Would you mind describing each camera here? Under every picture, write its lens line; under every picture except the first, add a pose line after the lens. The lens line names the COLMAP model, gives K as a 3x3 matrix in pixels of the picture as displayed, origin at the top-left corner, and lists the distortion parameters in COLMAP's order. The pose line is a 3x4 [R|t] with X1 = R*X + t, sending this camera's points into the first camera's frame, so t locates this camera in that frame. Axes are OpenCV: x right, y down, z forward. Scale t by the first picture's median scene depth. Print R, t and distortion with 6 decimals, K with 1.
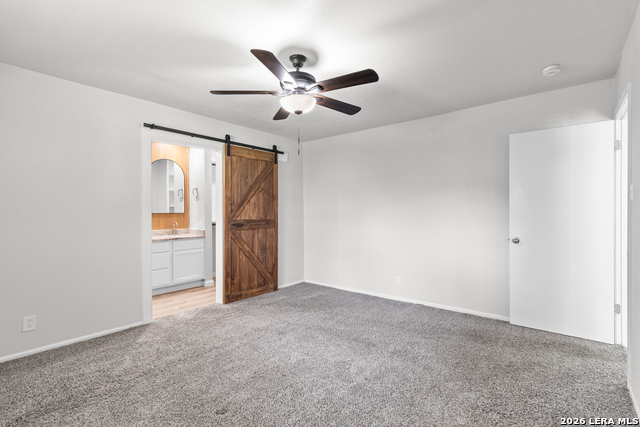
lens RADIAL K [[296.4, 0, 343.6], [0, 296.4, 210.8], [0, 0, 1]] dist [-0.000587, -0.000033]
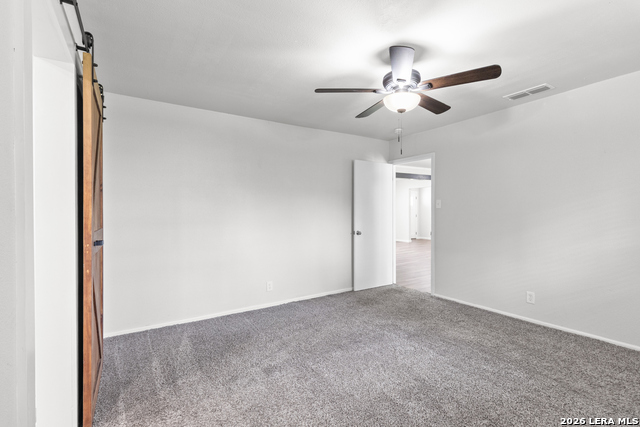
lens RADIAL K [[295.6, 0, 320.0], [0, 295.6, 213.5], [0, 0, 1]] dist [-0.000281, -0.000005]
pose [[0.332177, 0.006623, 0.943194, -0.620995], [0.002507, 0.999966, -0.007905, 0.011498], [-0.943214, 0.004990, 0.332149, 0.502570]]
